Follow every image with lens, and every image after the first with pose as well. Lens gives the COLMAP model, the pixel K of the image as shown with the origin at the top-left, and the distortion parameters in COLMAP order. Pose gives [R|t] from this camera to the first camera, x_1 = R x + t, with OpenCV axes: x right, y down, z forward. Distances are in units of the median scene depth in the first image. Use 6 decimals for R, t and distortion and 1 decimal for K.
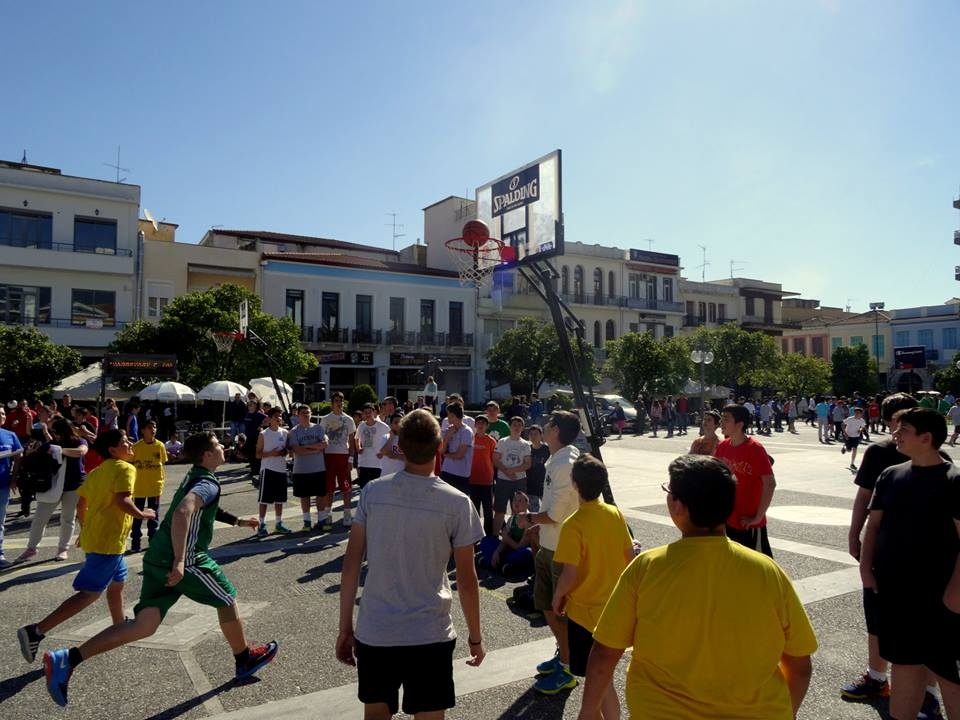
lens RADIAL K [[693.9, 0, 480.0], [0, 693.9, 360.0], [0, 0, 1]] dist [0.003400, -0.000018]
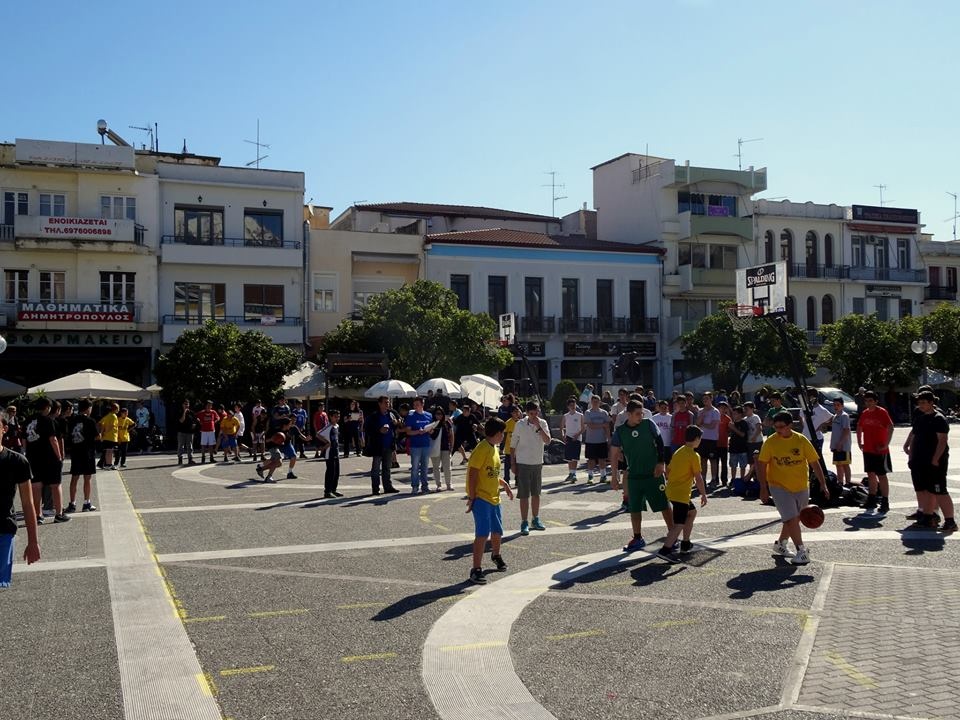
lens RADIAL K [[964.2, 0, 480.0], [0, 964.2, 360.0], [0, 0, 1]] dist [0.001769, 0.011970]
pose [[0.986355, -0.015908, -0.163862, -0.034450], [0.018865, 0.999686, 0.016507, -0.010058], [0.163548, -0.019373, 0.986345, -0.210690]]
